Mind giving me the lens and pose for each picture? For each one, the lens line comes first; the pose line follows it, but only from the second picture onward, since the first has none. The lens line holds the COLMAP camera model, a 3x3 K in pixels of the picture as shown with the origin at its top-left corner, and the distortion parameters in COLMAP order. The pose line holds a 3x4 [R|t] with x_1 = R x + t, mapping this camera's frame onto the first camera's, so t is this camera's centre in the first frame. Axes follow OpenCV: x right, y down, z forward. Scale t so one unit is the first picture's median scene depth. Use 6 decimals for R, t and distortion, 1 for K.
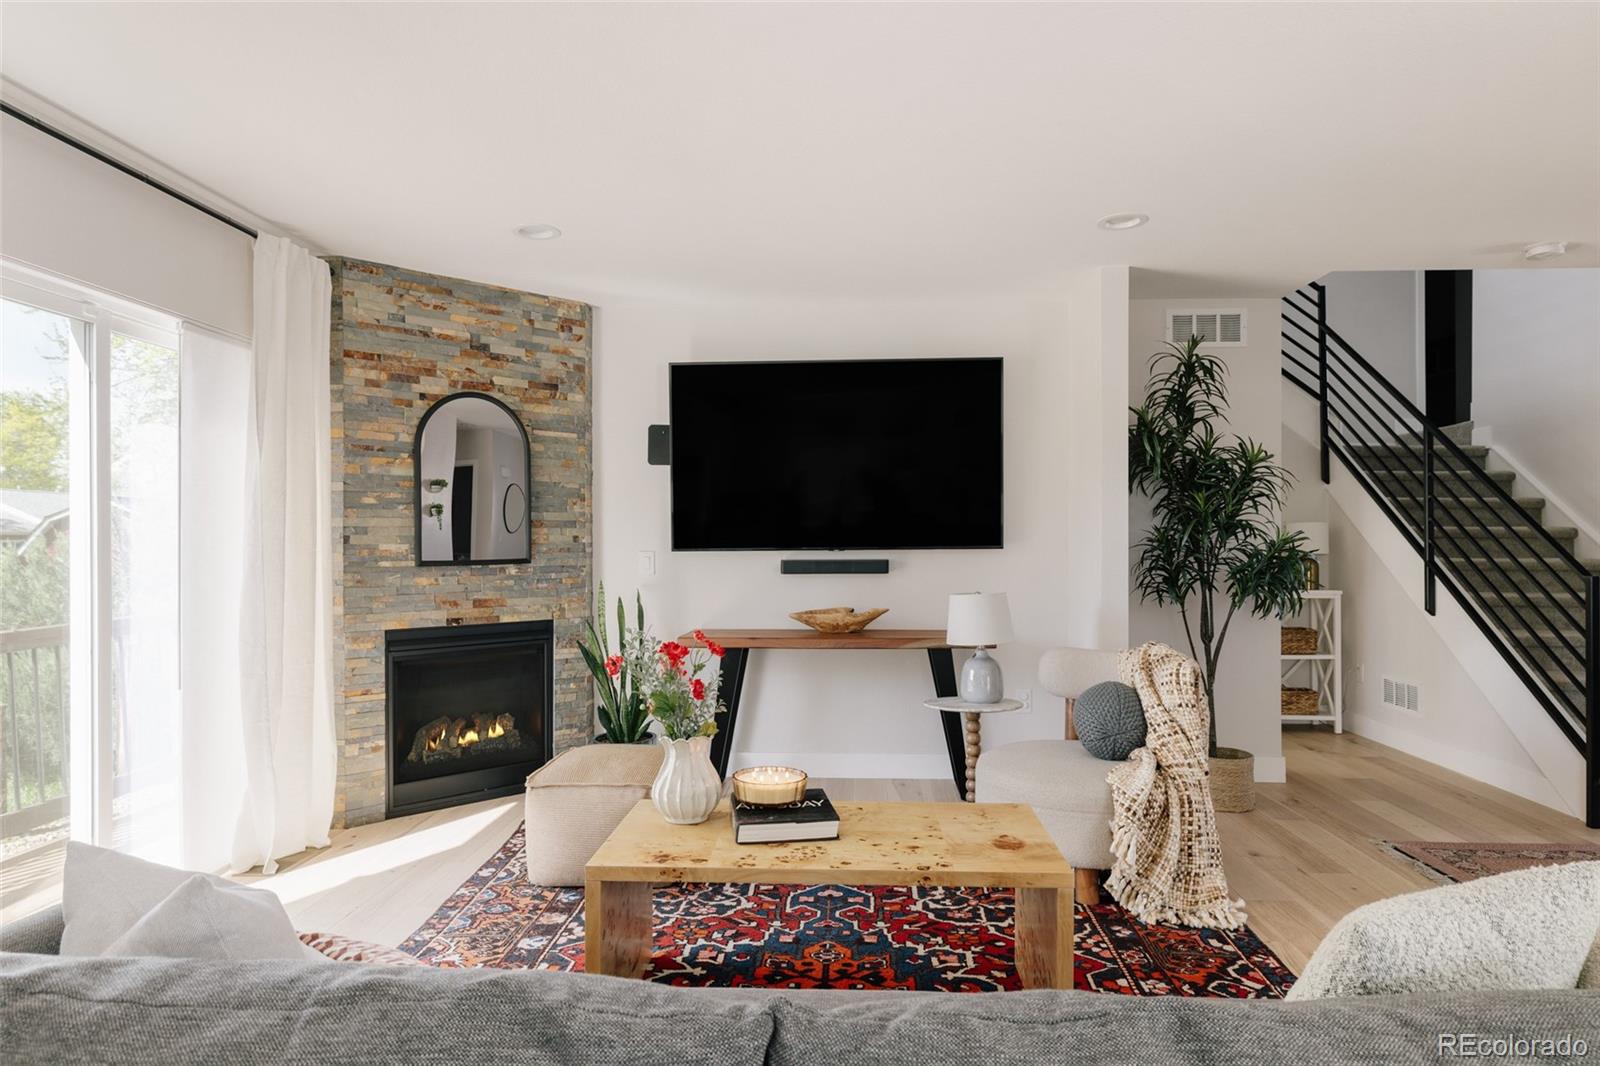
lens RADIAL K [[951.0, 0, 806.8], [0, 951.0, 533.3], [0, 0, 1]] dist [0.004576, -0.001705]
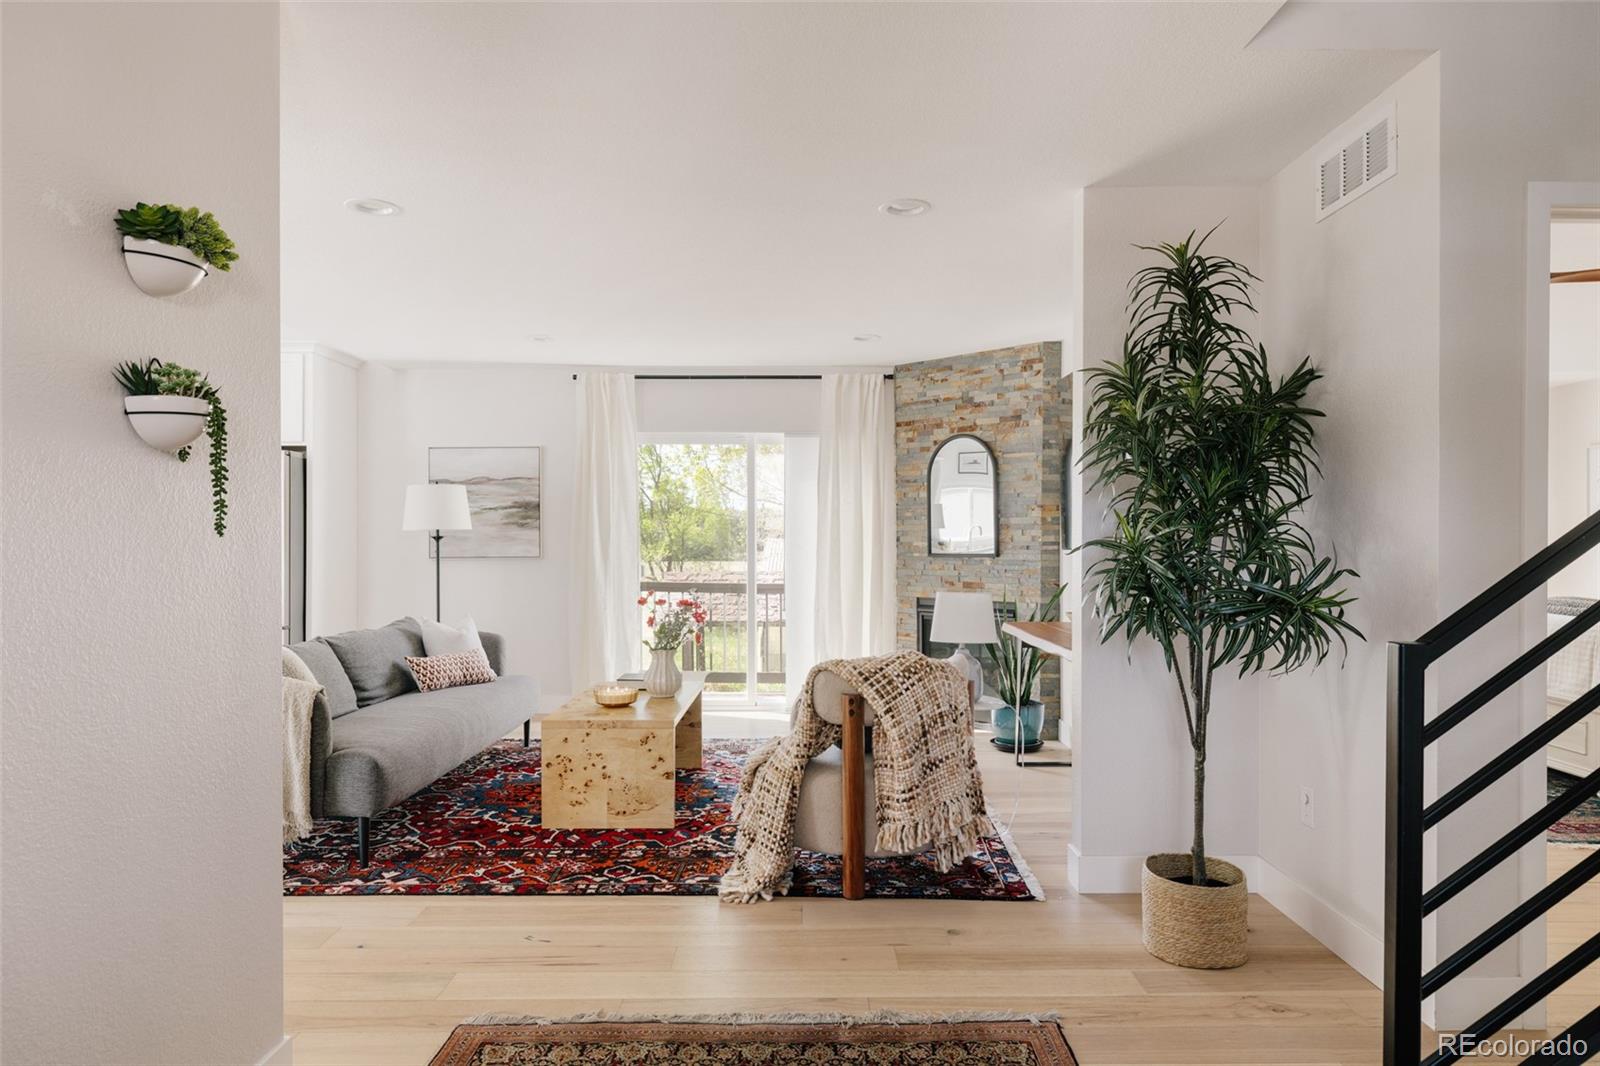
lens RADIAL K [[951.0, 0, 785.2], [0, 951.0, 541.9], [0, 0, 1]] dist [0.004576, -0.001705]
pose [[0.039699, 0.004862, -0.999200, 1.071387], [0.008861, 0.999947, 0.005218, 0.001341], [0.999172, -0.009062, 0.039654, 0.700246]]
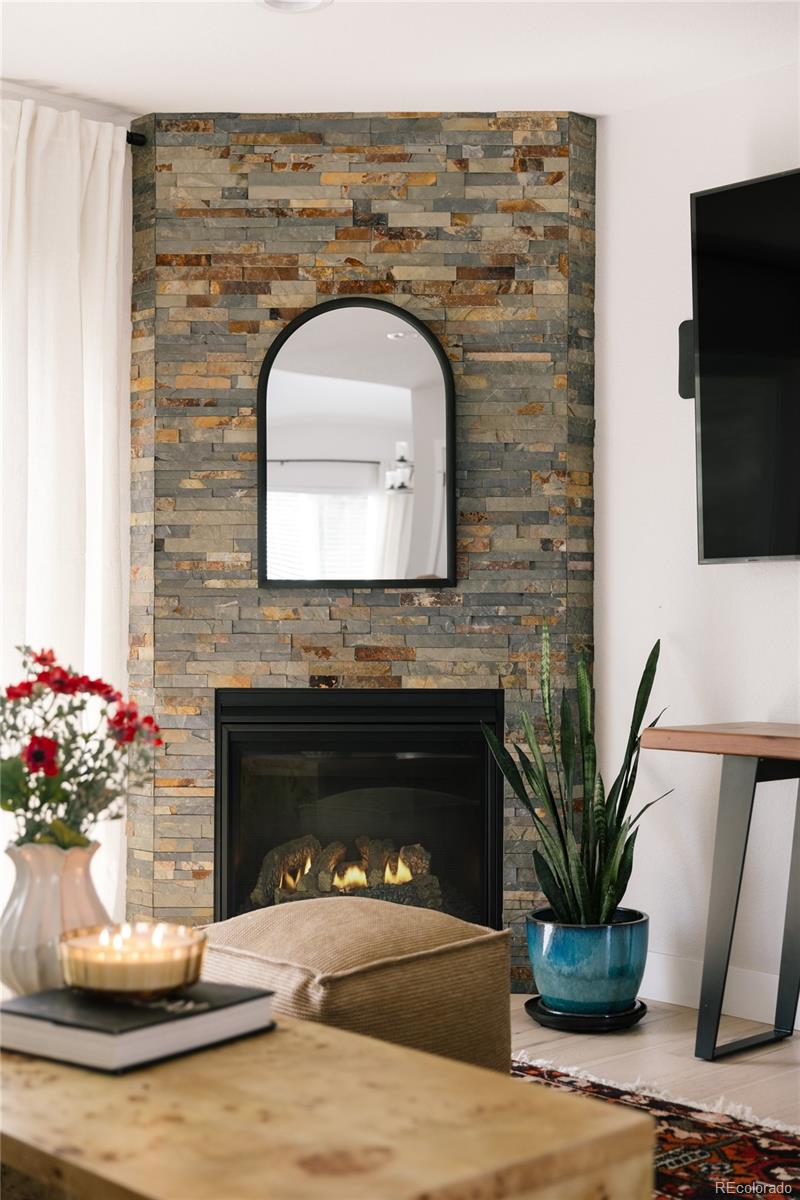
lens RADIAL K [[1673.1, 0, 375.0], [0, 1673.1, 594.0], [0, 0, 1]] dist [-0.013407, 0.000000]
pose [[0.715468, -0.005816, -0.698621, 0.397355], [0.000713, 0.999971, -0.007596, 0.046006], [0.698645, 0.004937, 0.715451, 0.268580]]
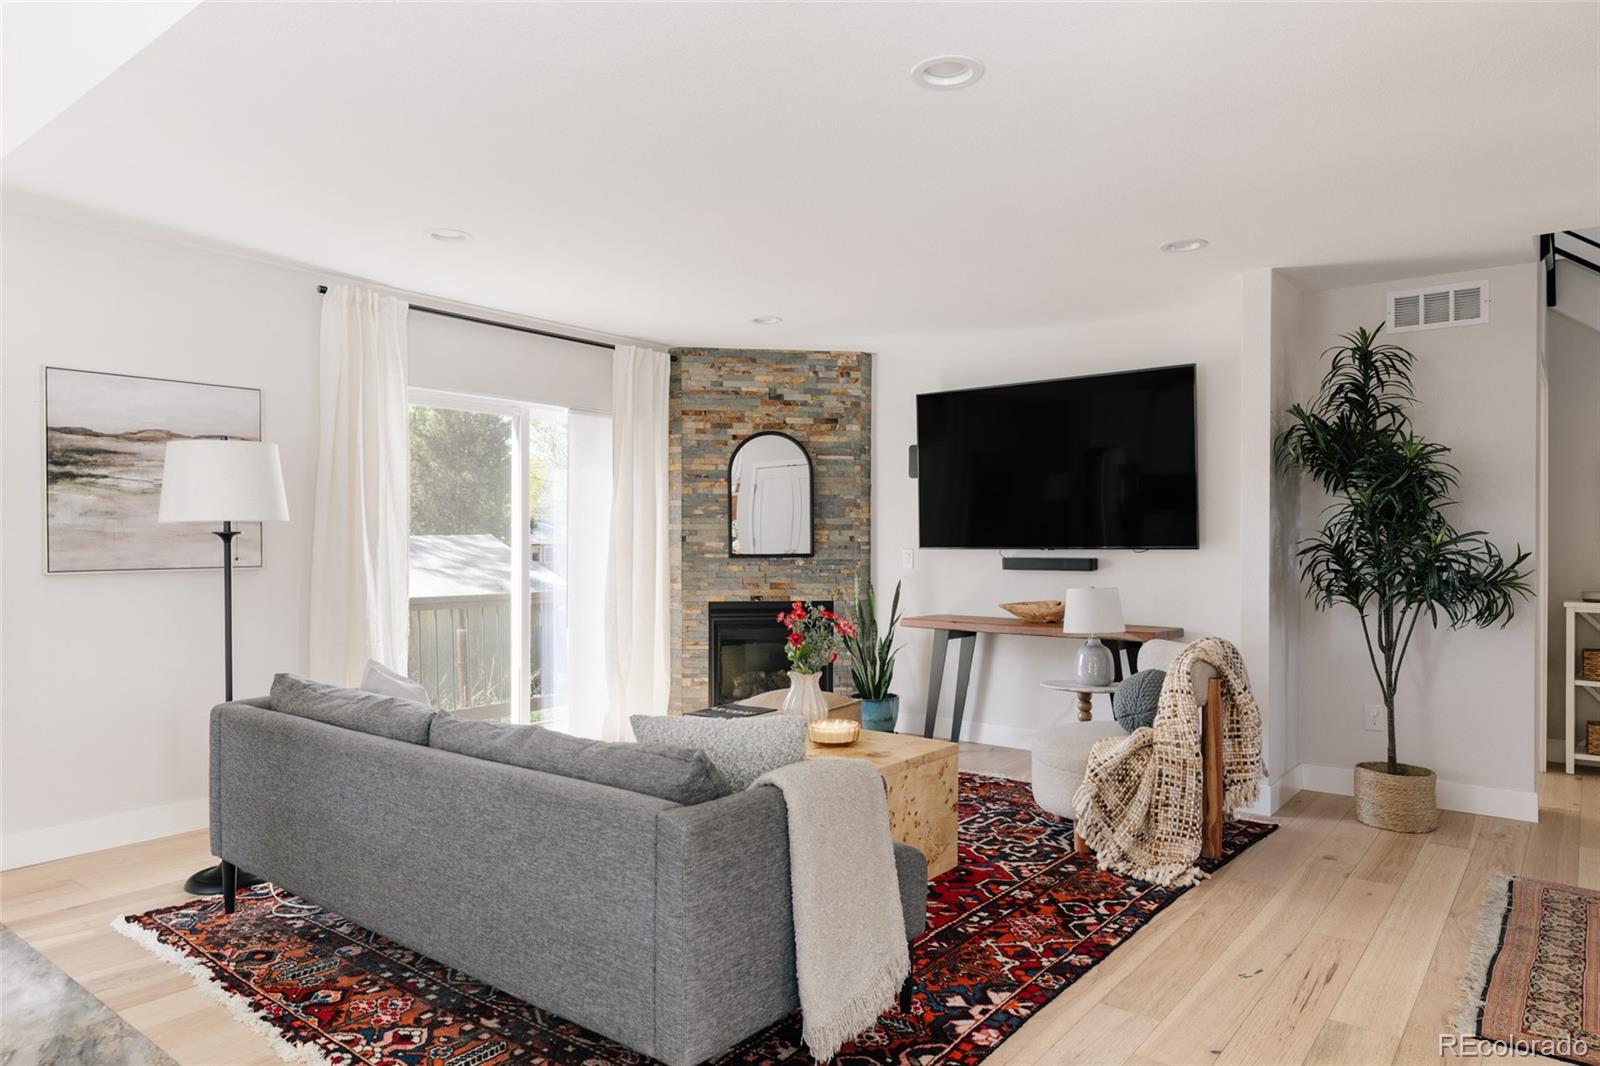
lens RADIAL K [[1009.6, 0, 791.2], [0, 1009.6, 532.6], [0, 0, 1]] dist [0.016498, -0.010462]
pose [[0.808052, -0.001230, -0.589110, 0.541233], [0.001740, 0.999998, 0.000299, -0.002998], [0.589109, -0.001267, 0.808053, -0.157449]]
